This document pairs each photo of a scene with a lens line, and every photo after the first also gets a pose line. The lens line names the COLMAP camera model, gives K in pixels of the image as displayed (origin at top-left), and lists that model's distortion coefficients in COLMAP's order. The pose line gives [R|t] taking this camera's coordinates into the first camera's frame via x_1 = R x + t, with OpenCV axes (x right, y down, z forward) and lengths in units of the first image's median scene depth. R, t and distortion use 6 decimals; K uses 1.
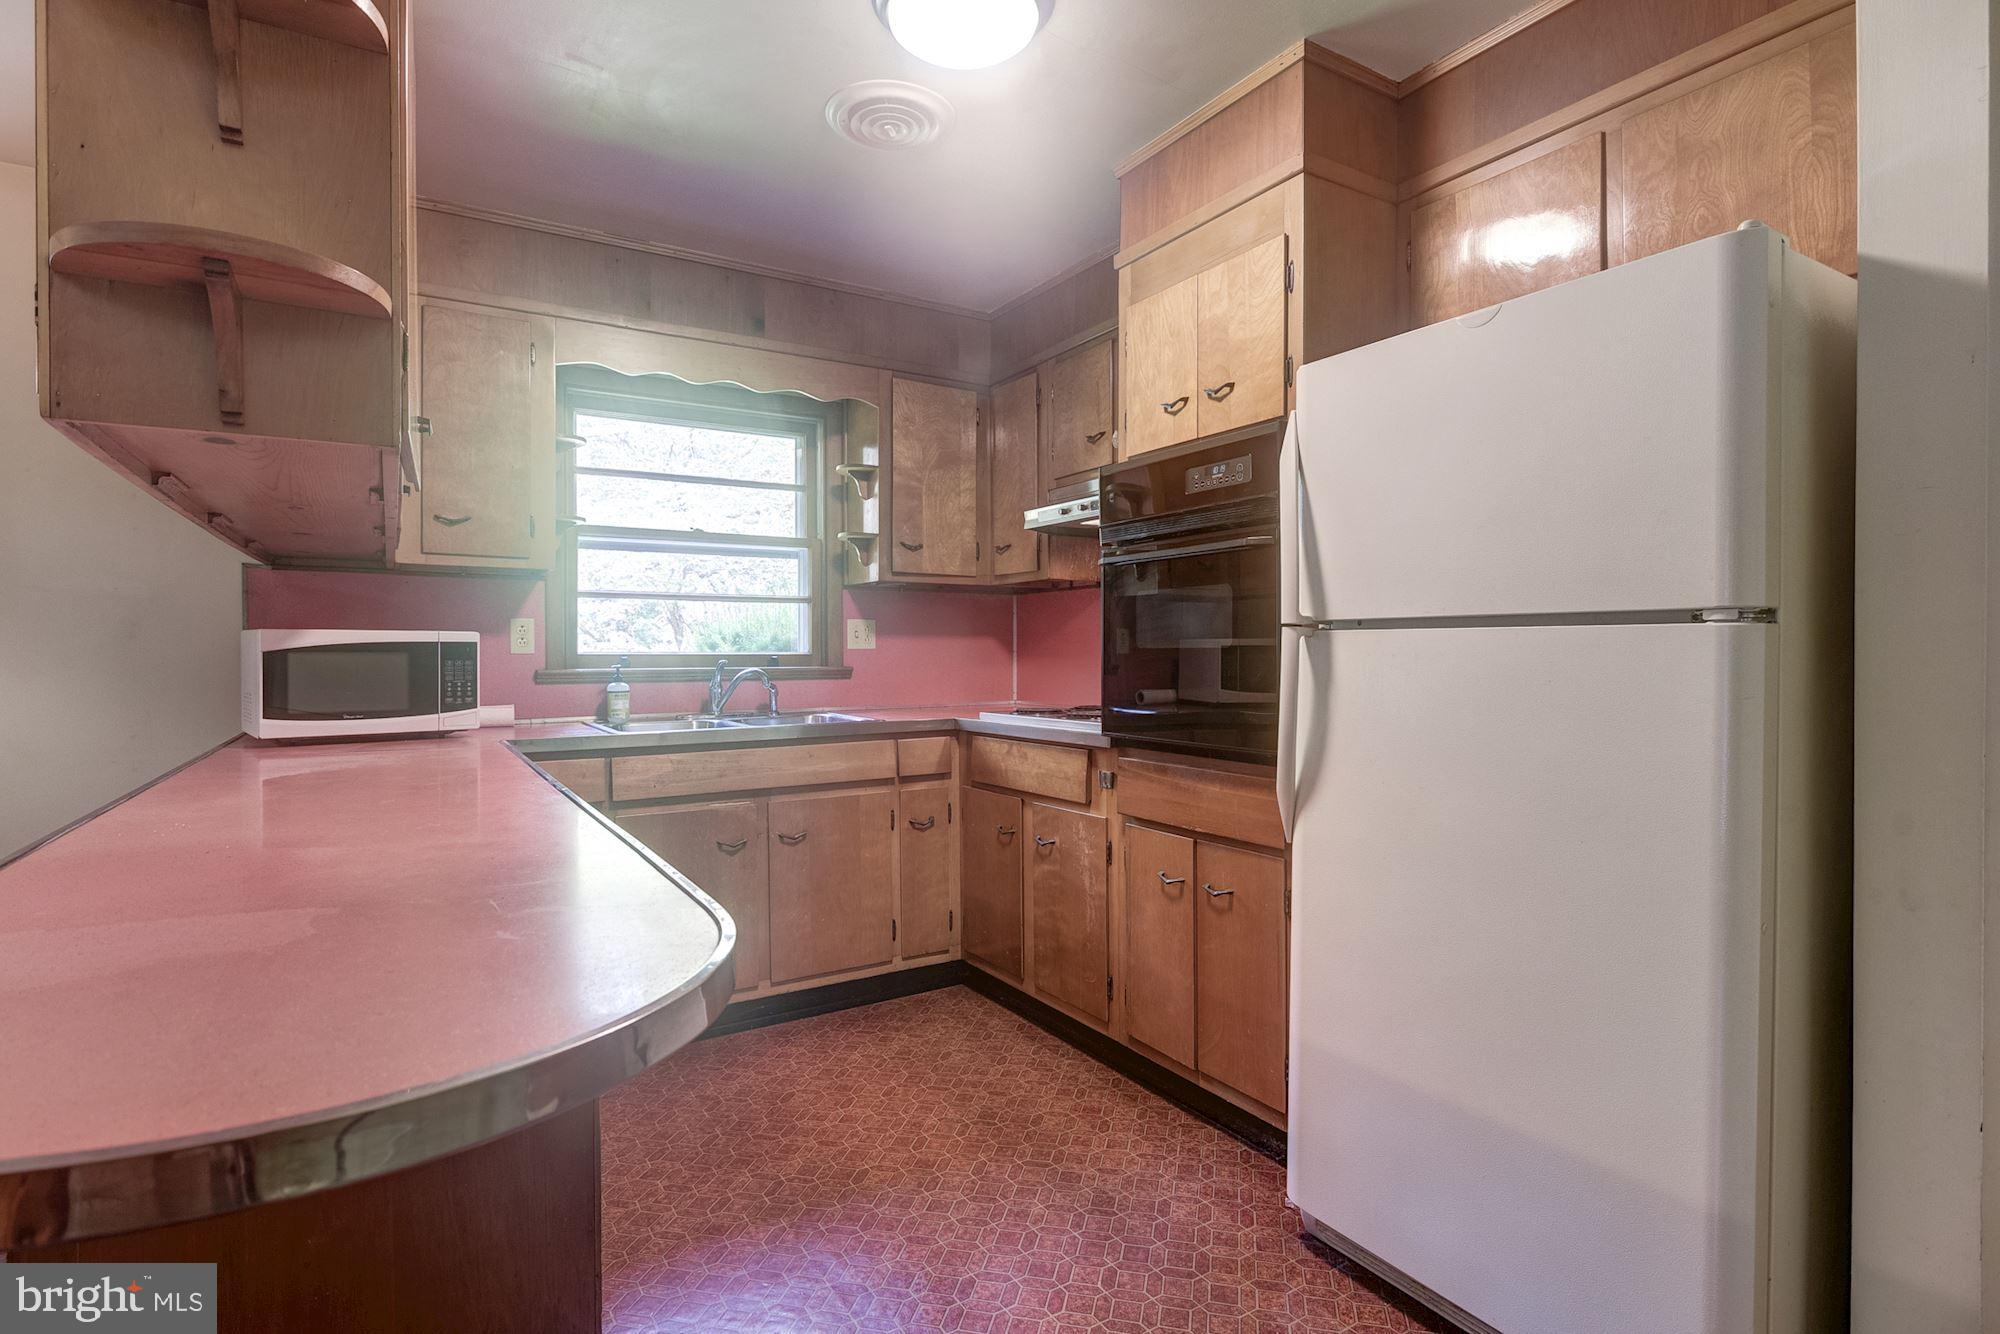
lens RADIAL K [[992.7, 0, 996.7], [0, 992.7, 660.1], [0, 0, 1]] dist [-0.003456, -0.001551]
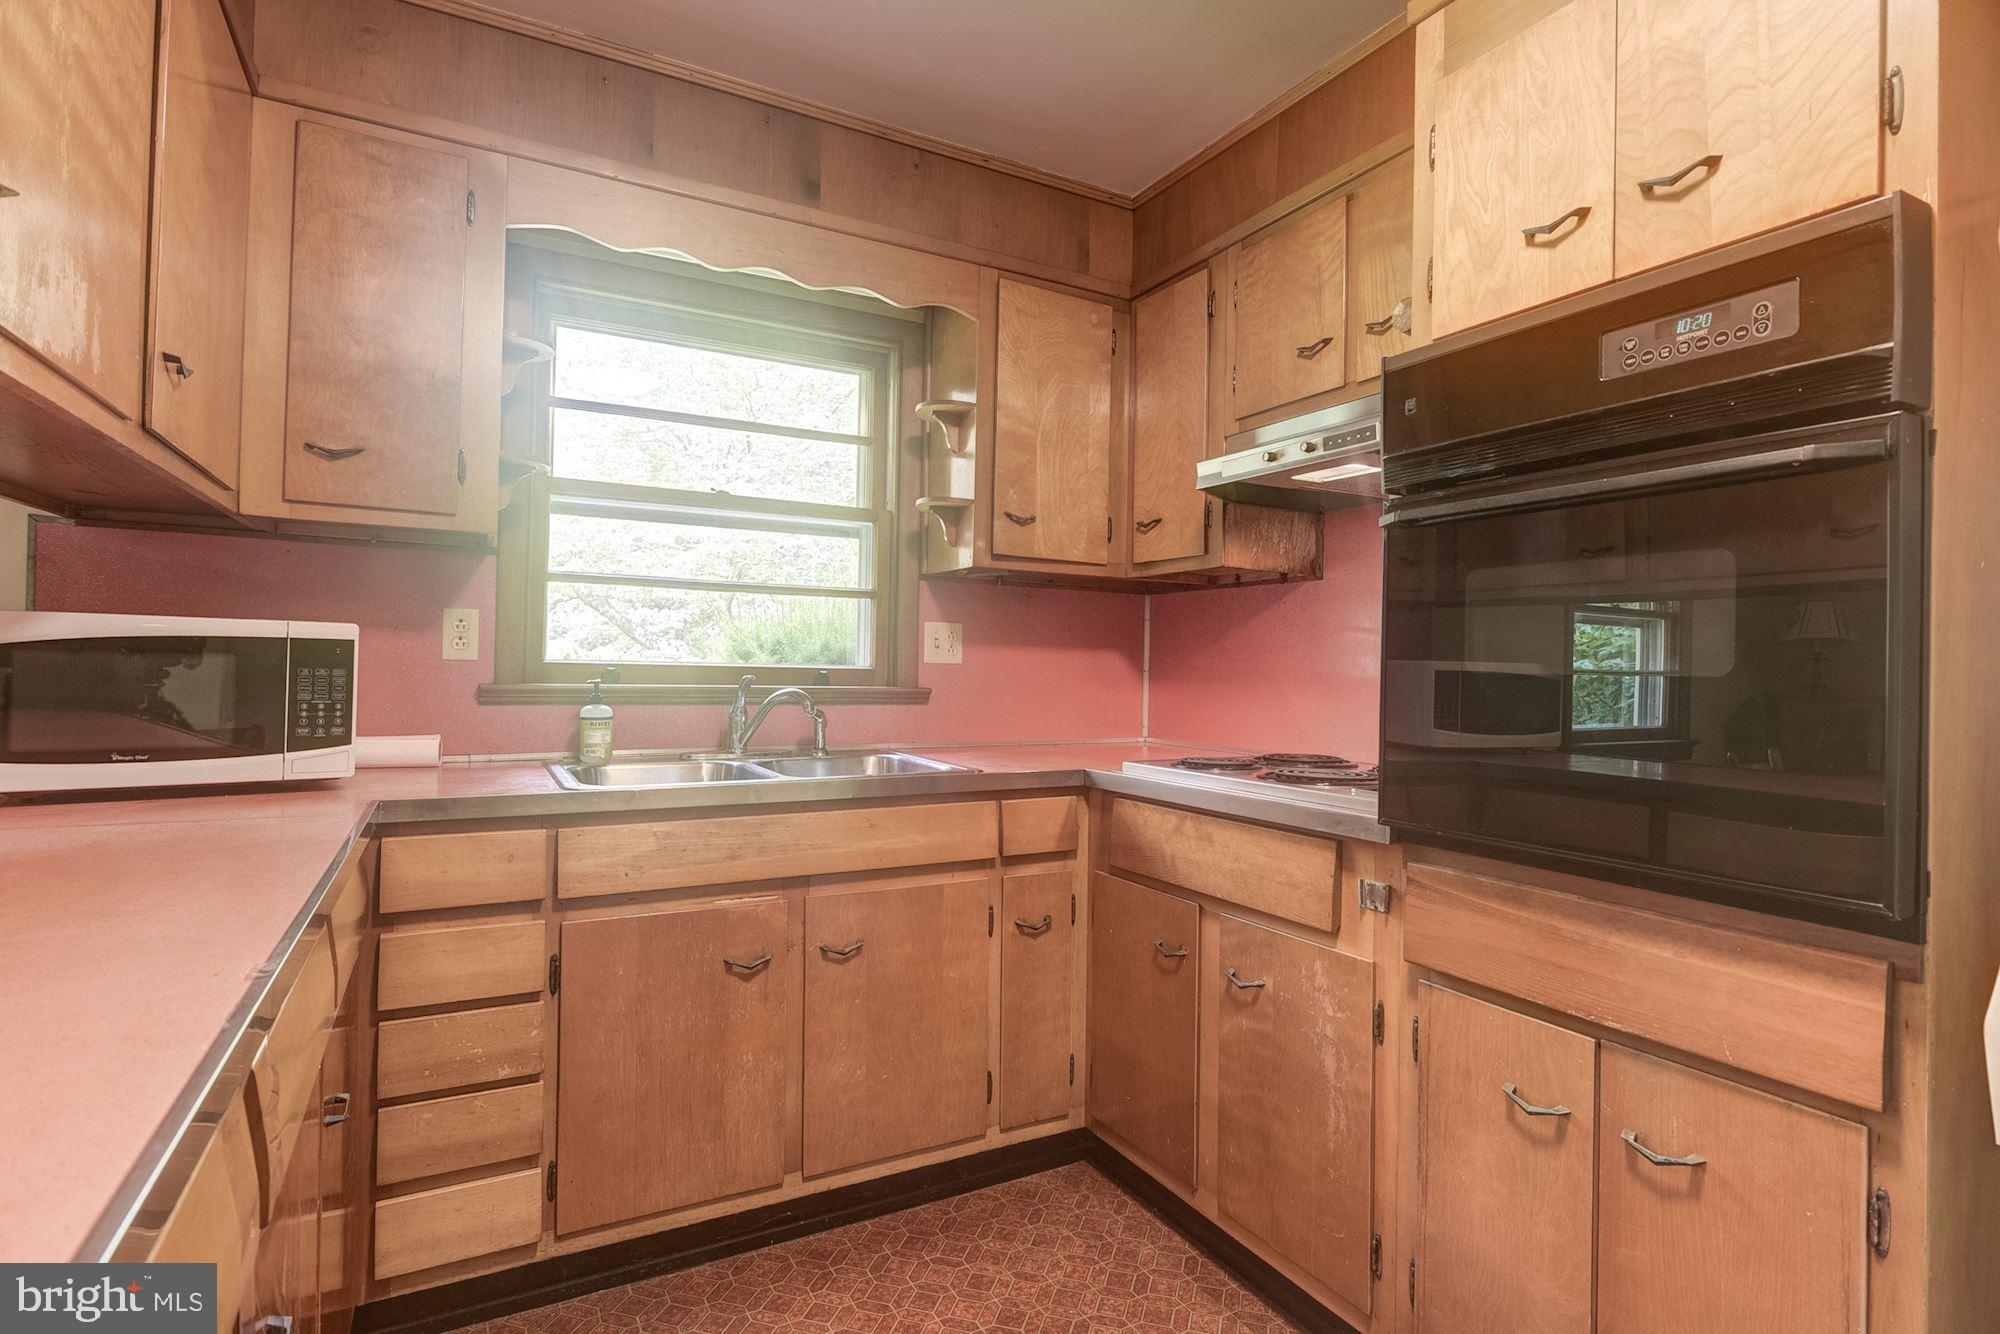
lens RADIAL K [[992.7, 0, 993.8], [0, 992.7, 658.7], [0, 0, 1]] dist [-0.003456, -0.001551]
pose [[0.998085, 0.021012, -0.058172, -0.071916], [-0.022038, 0.999612, -0.017056, -0.003897], [0.057791, 0.018305, 0.998161, 0.351855]]
